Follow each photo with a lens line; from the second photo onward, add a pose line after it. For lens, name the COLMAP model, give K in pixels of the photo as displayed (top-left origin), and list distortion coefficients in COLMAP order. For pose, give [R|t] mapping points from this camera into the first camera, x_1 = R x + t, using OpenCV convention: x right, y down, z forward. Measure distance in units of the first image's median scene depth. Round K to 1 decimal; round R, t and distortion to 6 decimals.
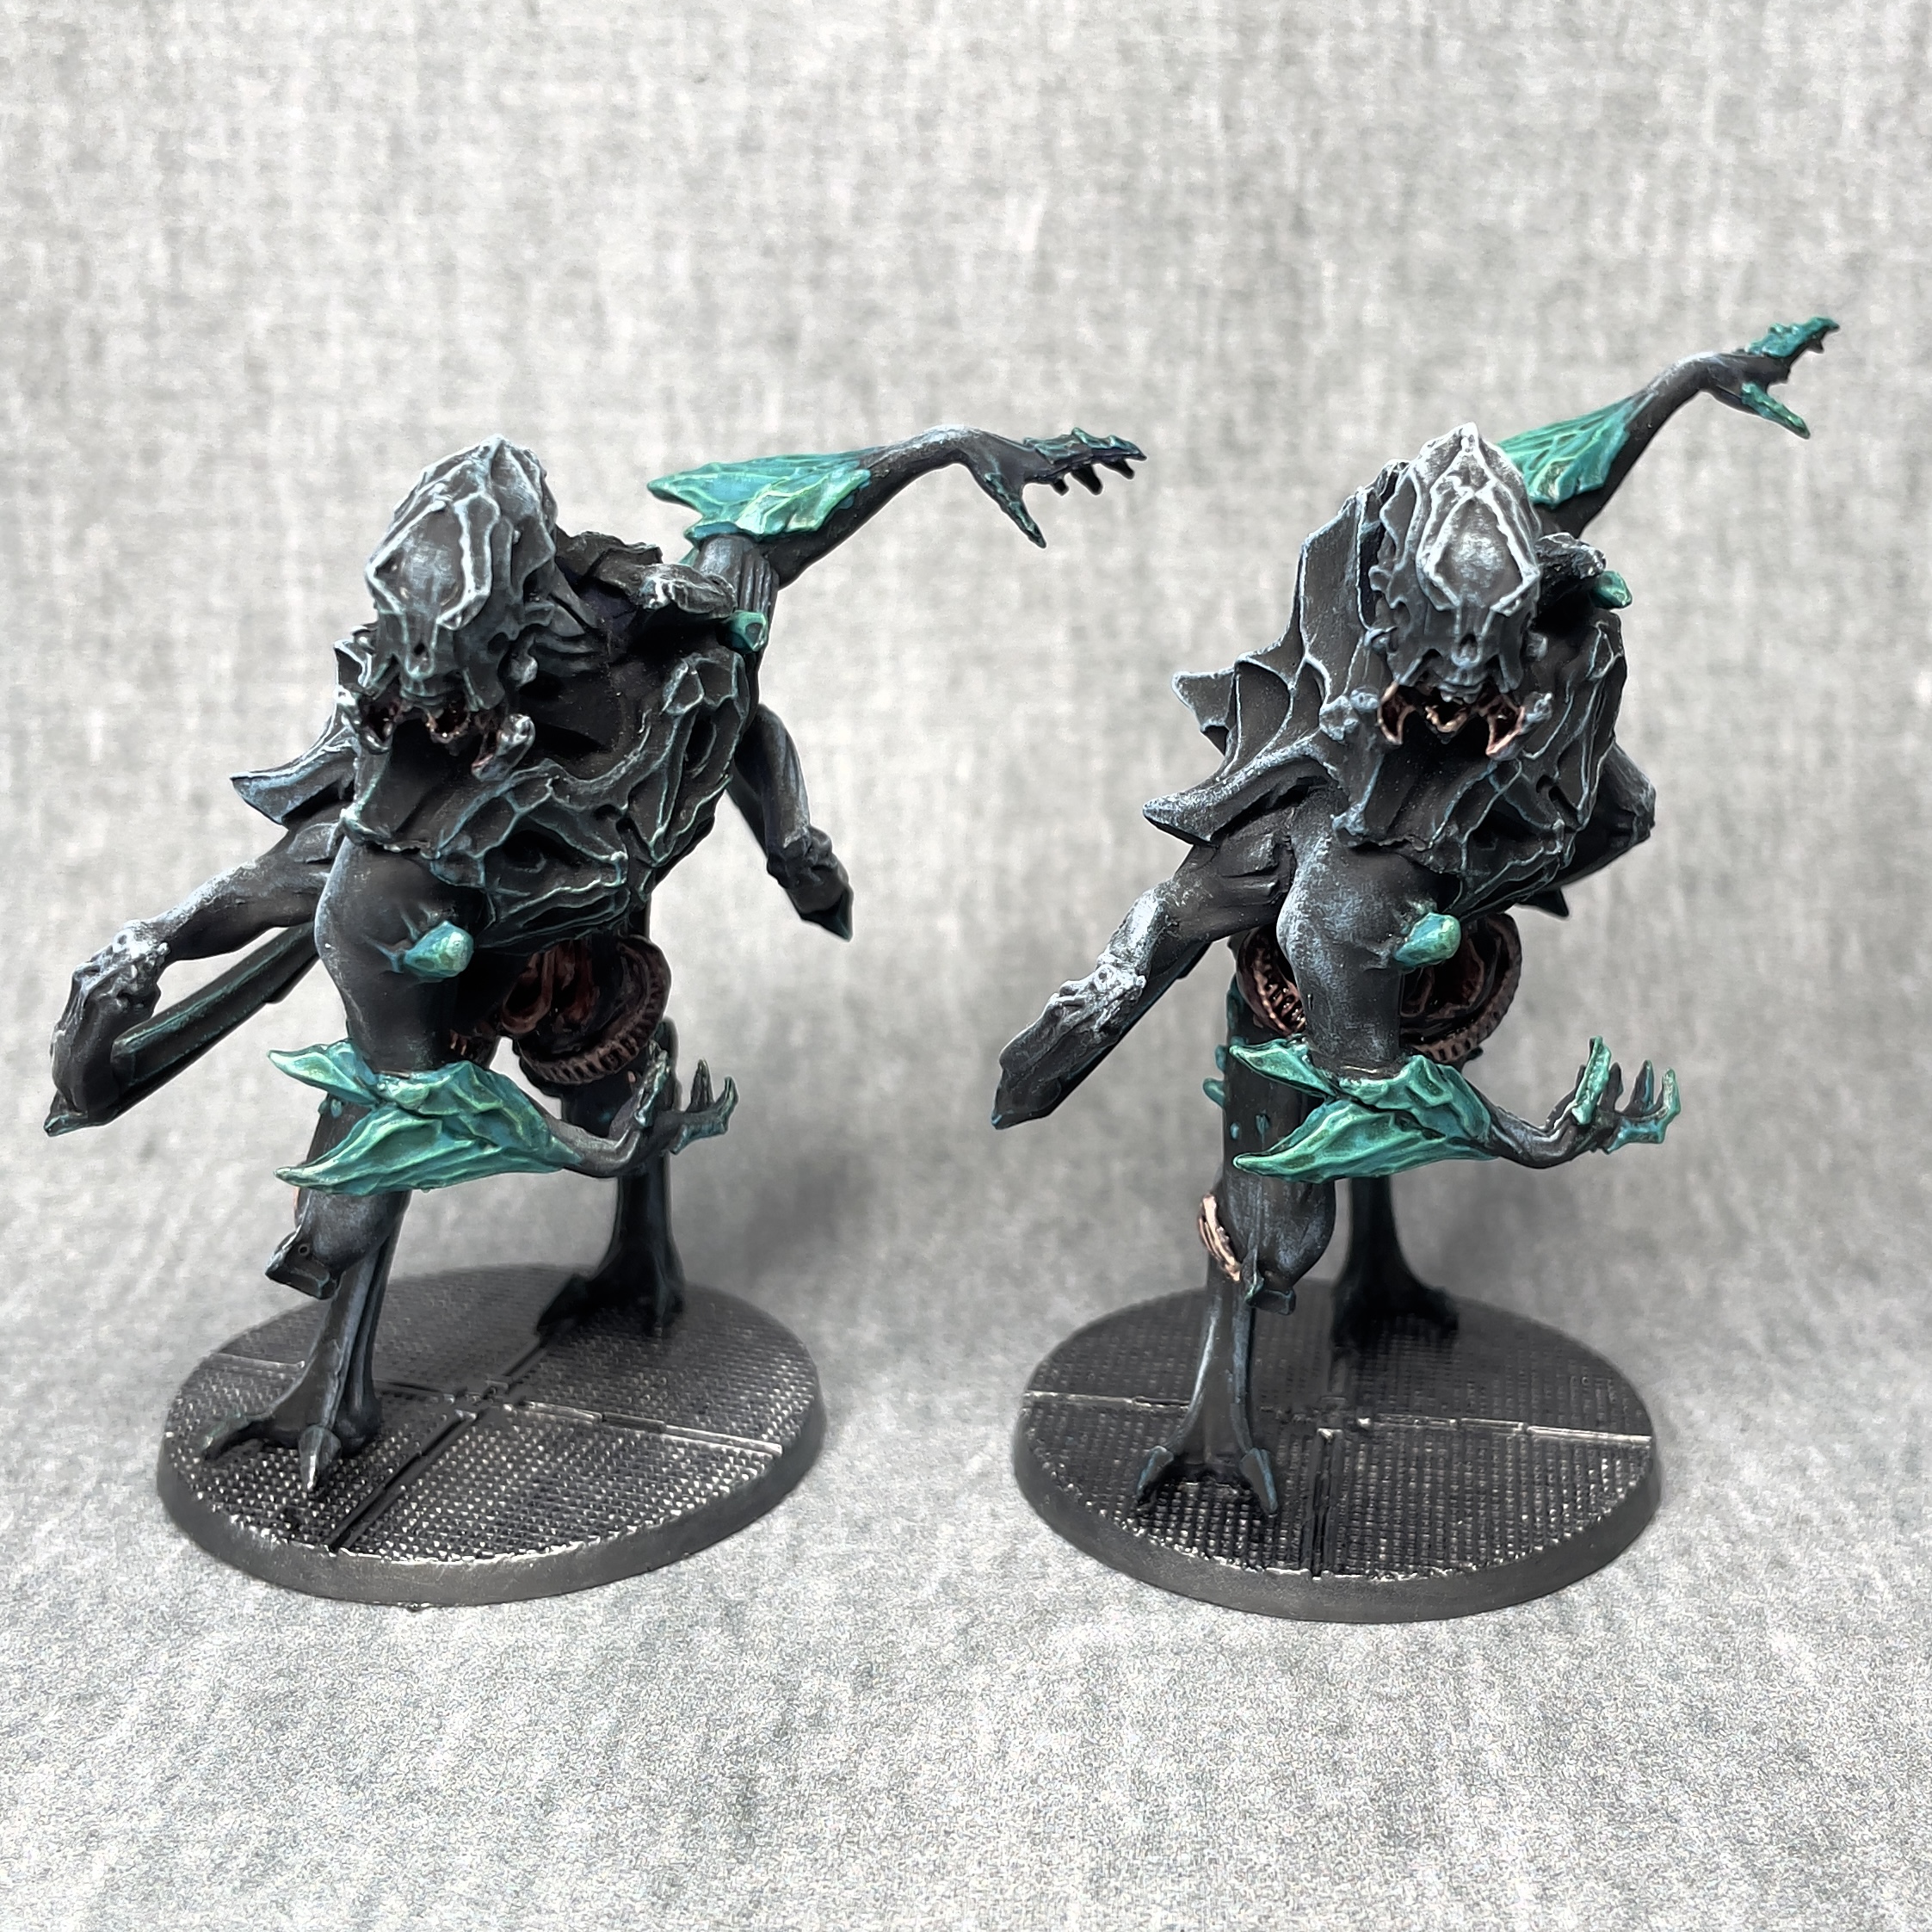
lens RADIAL K [[2764.3, 0, 1165.4], [0, 2764.3, 926.2], [0, 0, 1]] dist [0.094548, -0.274924]
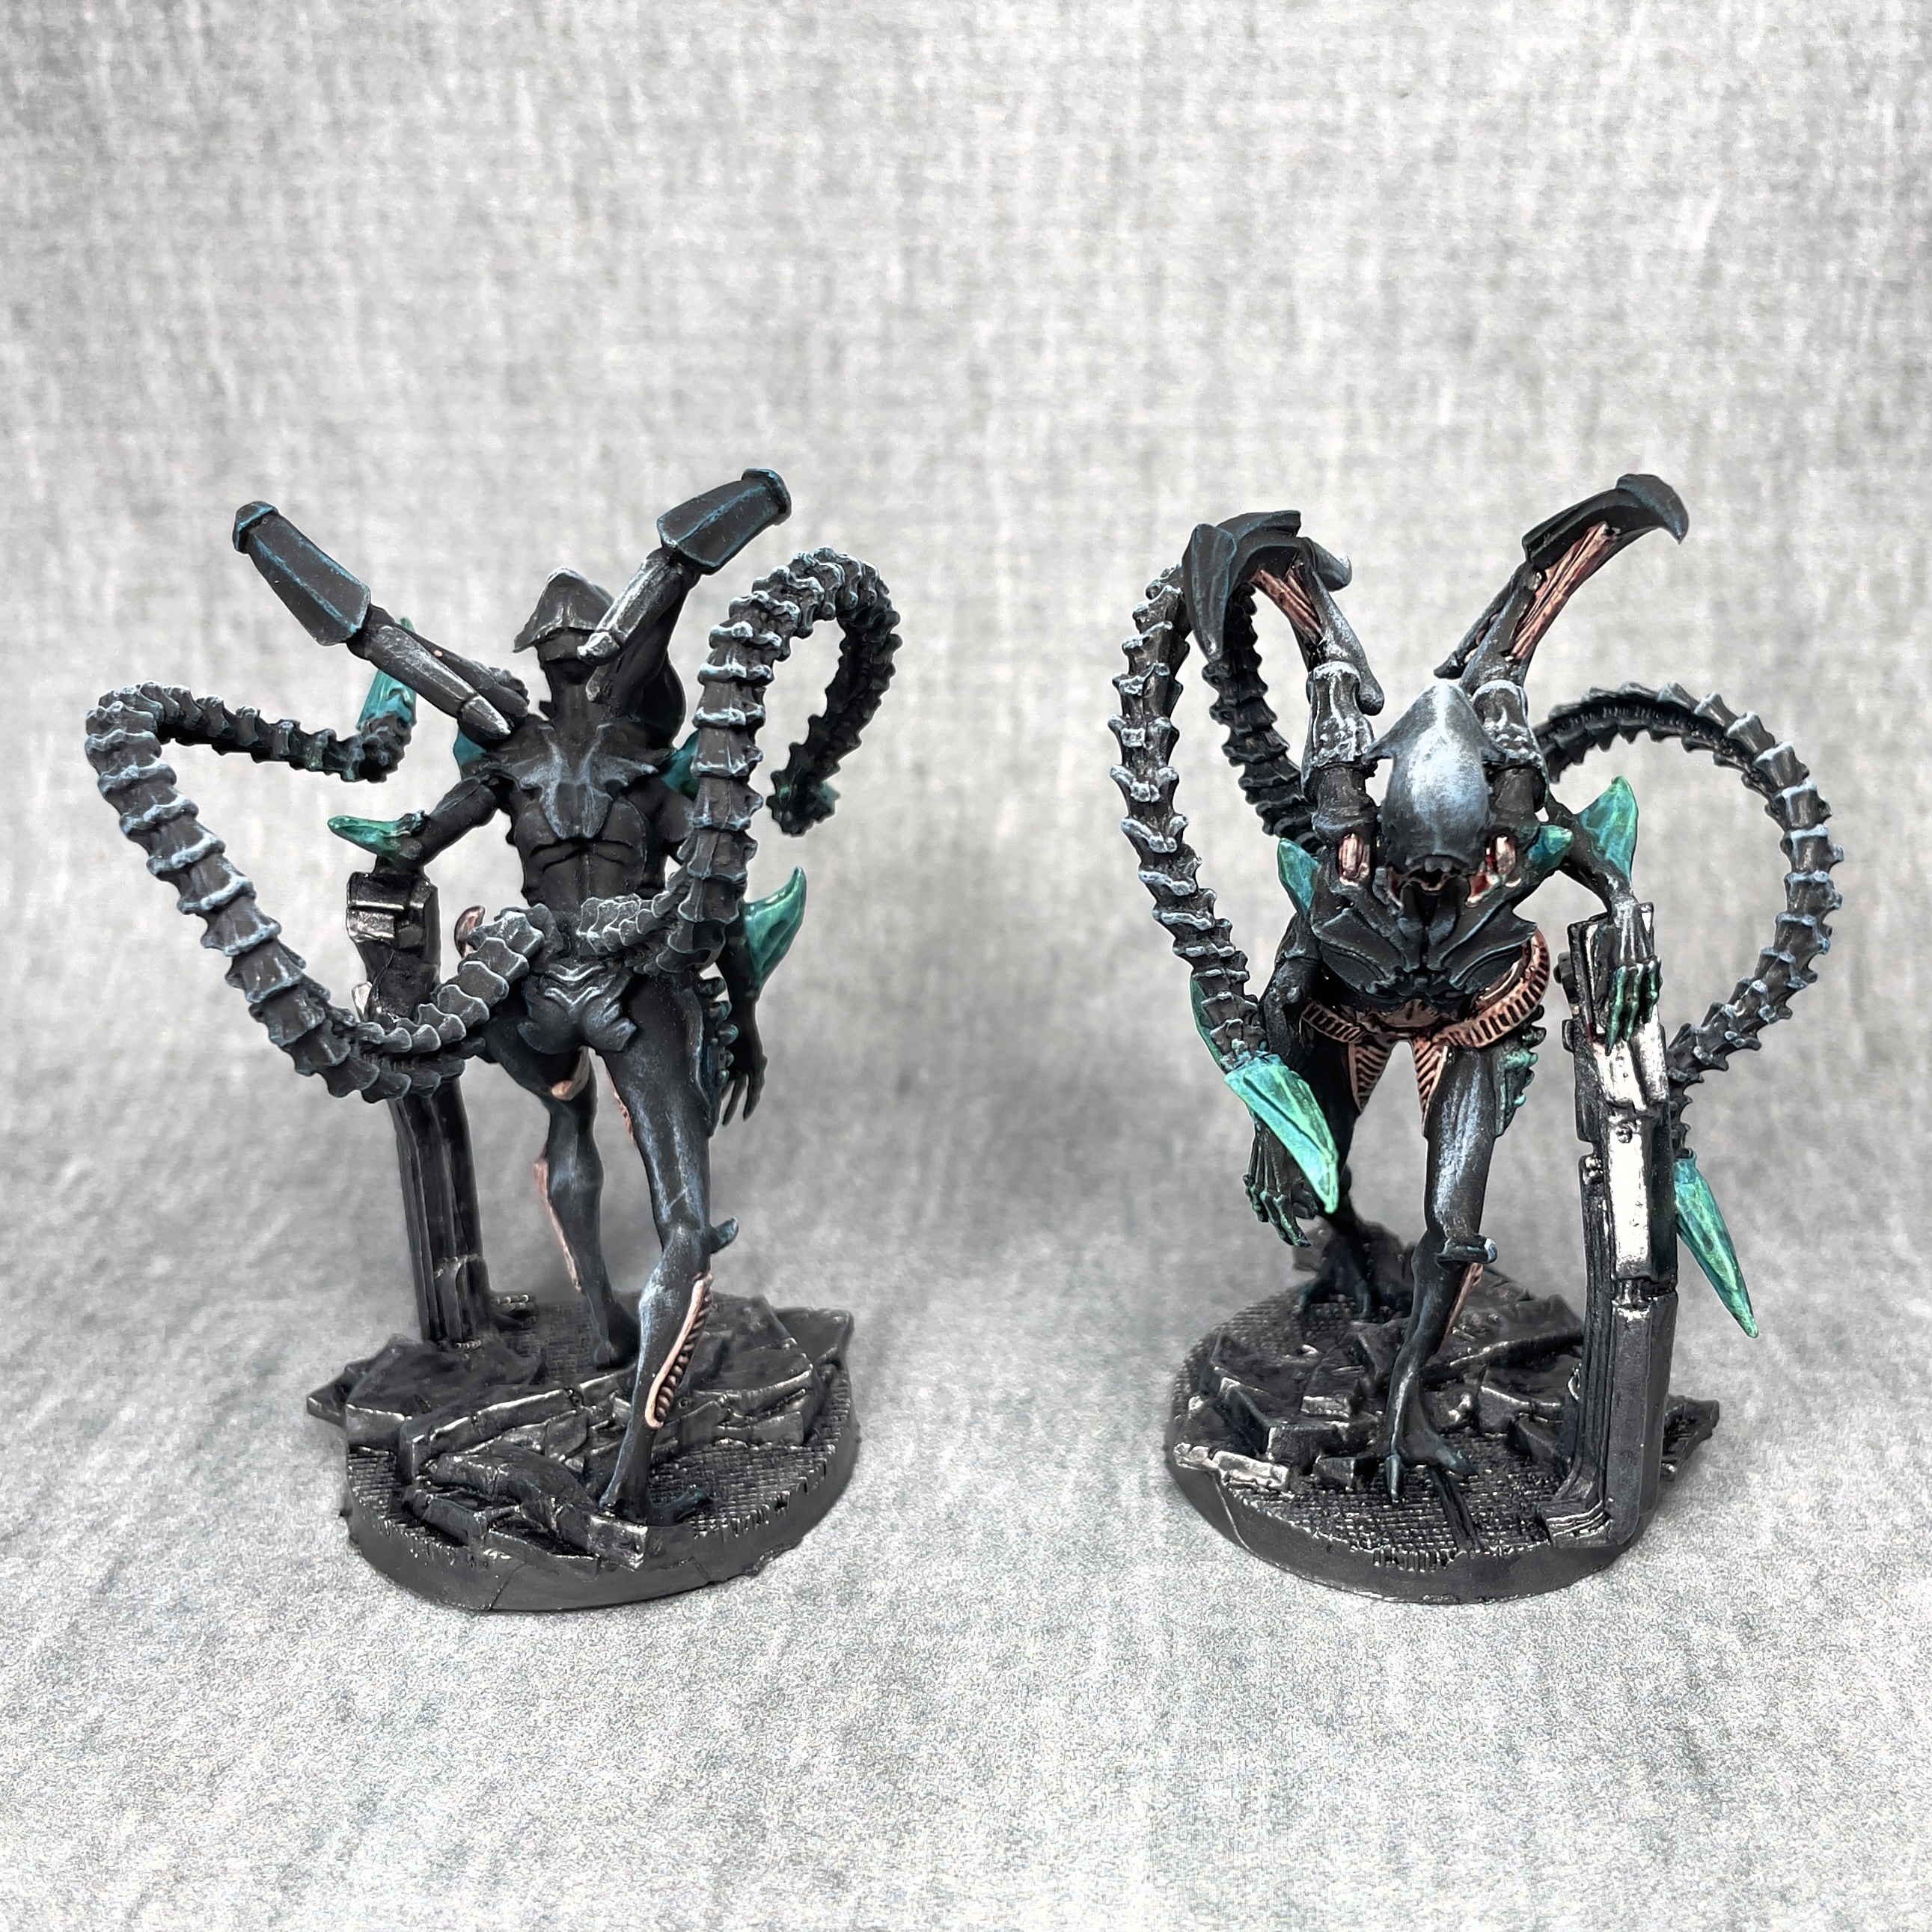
lens RADIAL K [[2416.3, 0, 1107.3], [0, 2416.3, 967.9], [0, 0, 1]] dist [0.052760, -0.123179]
pose [[0.996790, 0.004103, -0.079959, -0.201879], [0.003015, 0.996054, 0.088701, -0.053361], [0.080007, -0.088657, 0.992844, 0.037725]]
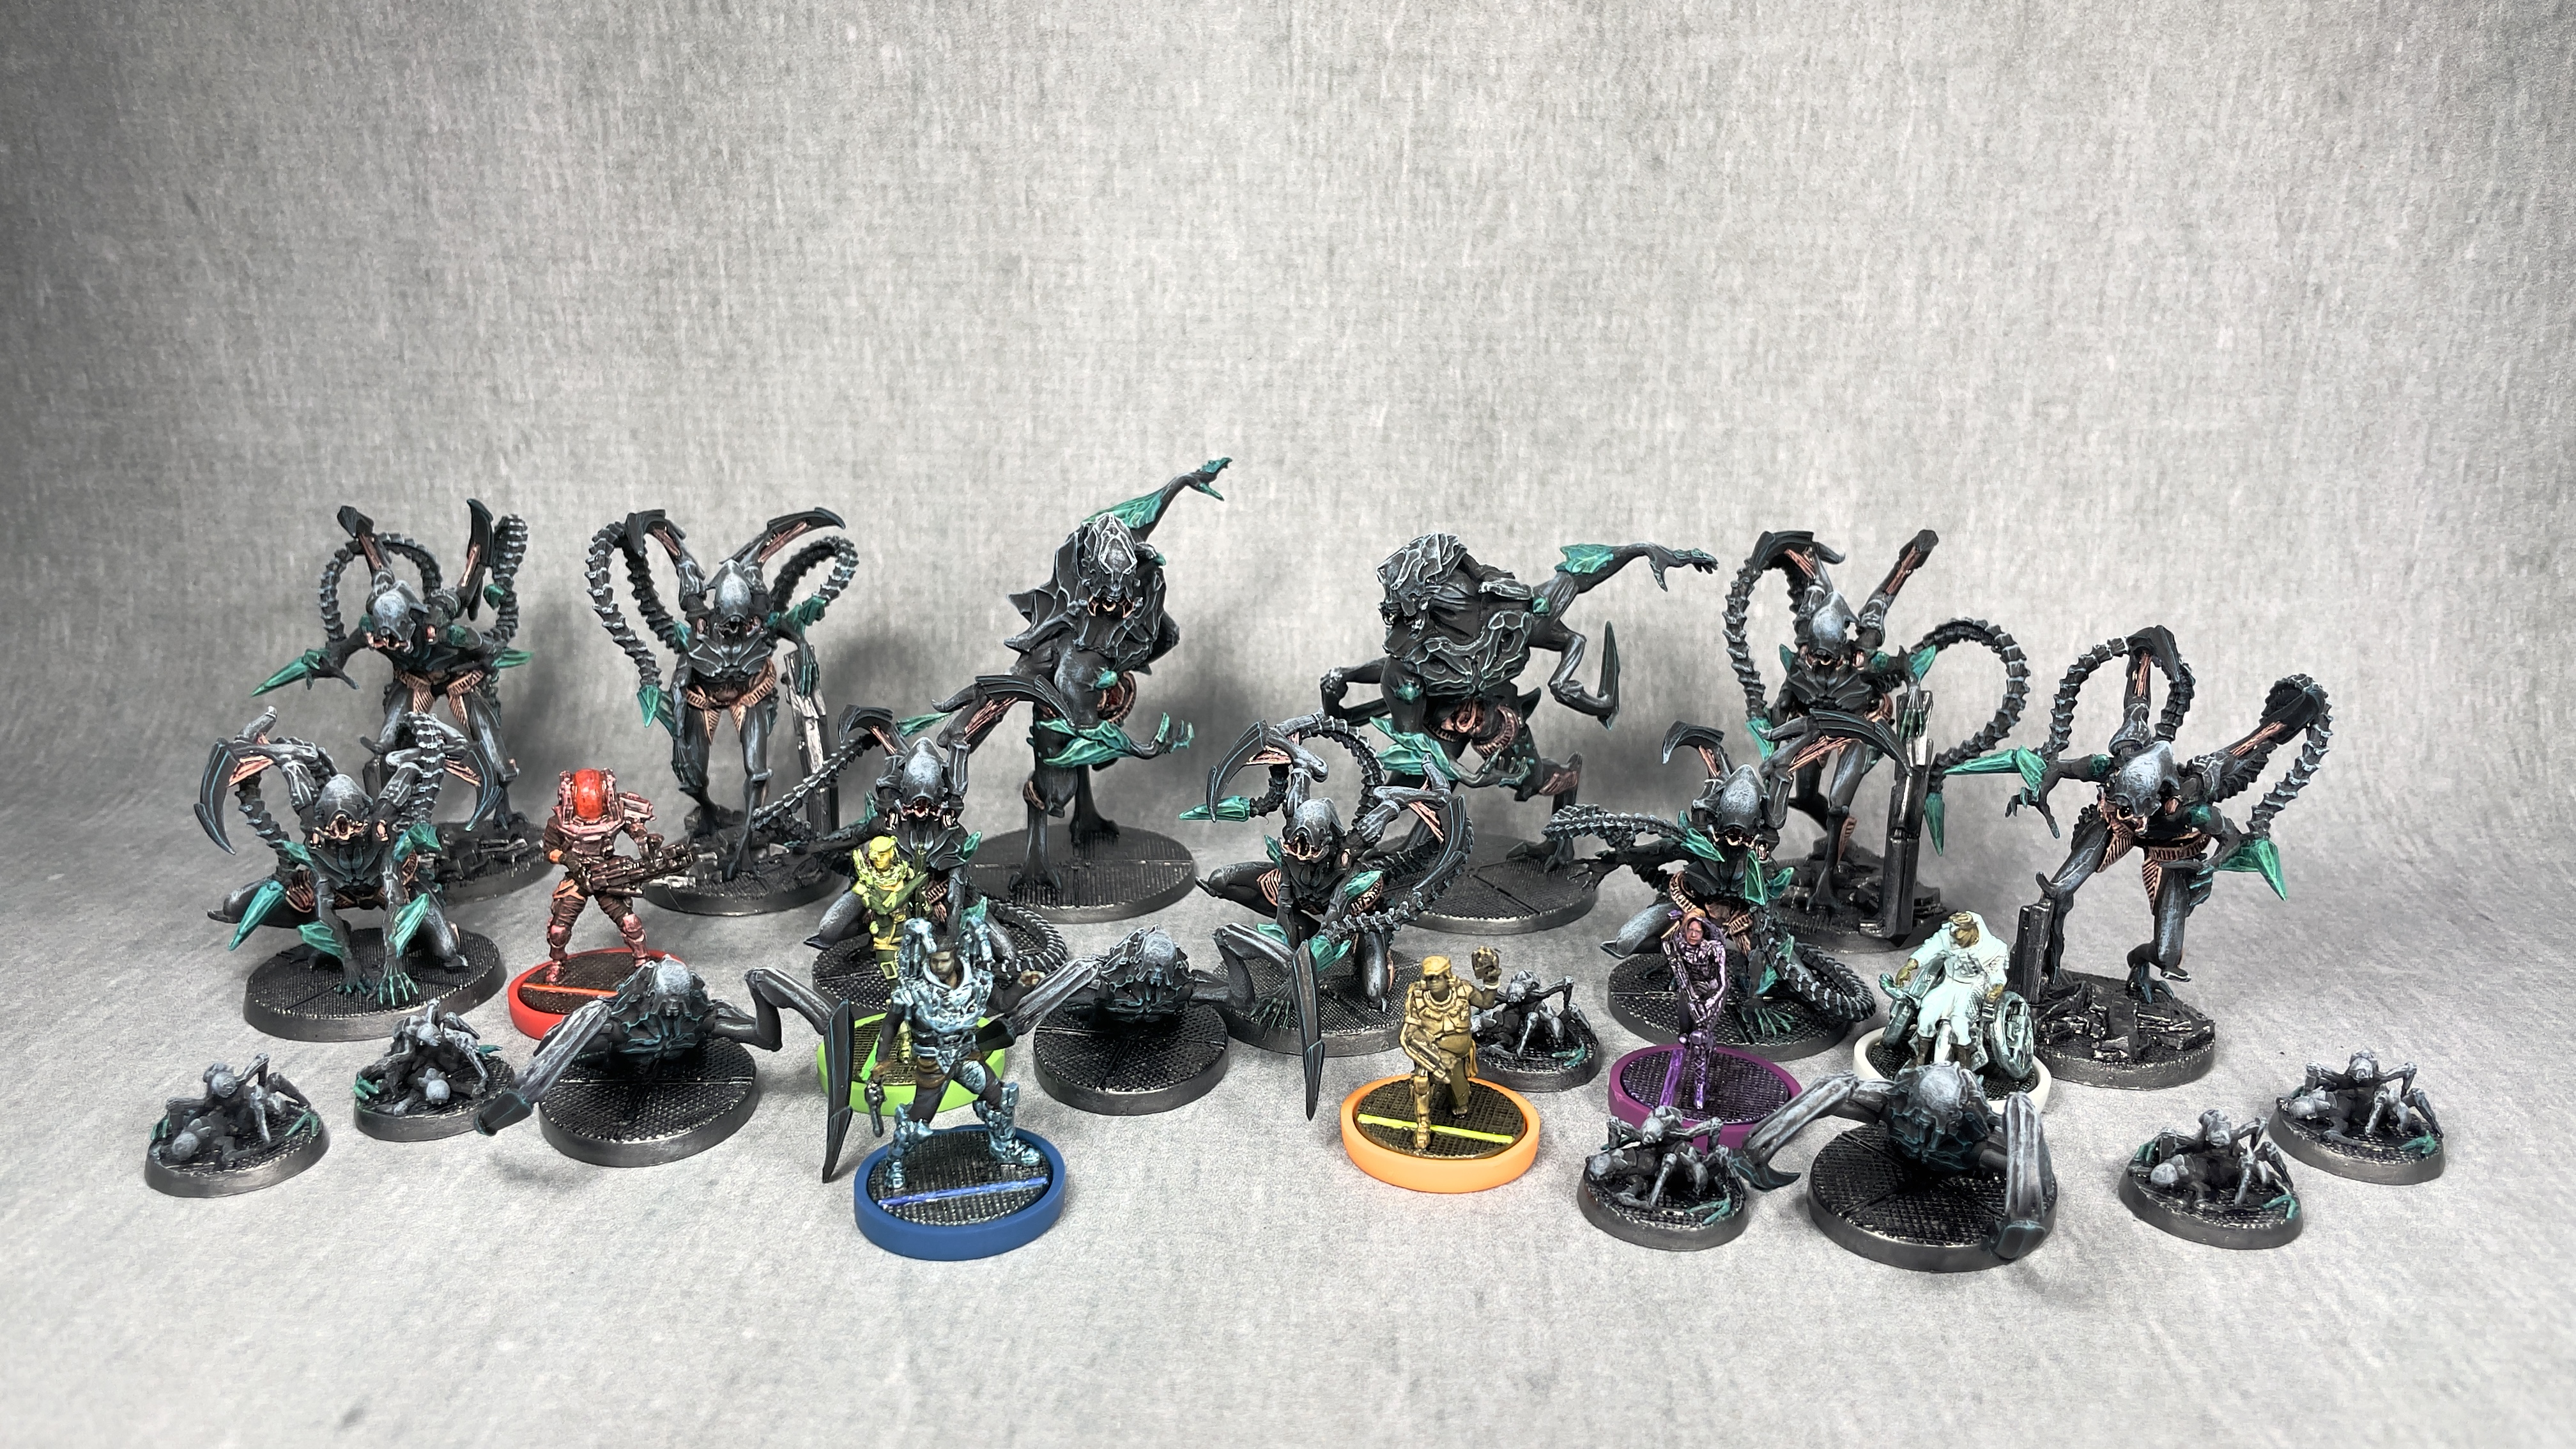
lens RADIAL K [[2018.6, 0, 1278.3], [0, 2018.6, 708.7], [0, 0, 1]] dist [0.106666, -0.187992]
pose [[0.997537, 0.018698, -0.067599, -0.014121], [-0.019835, 0.999672, -0.016192, 0.034425], [0.067274, 0.017493, 0.997581, -0.776800]]
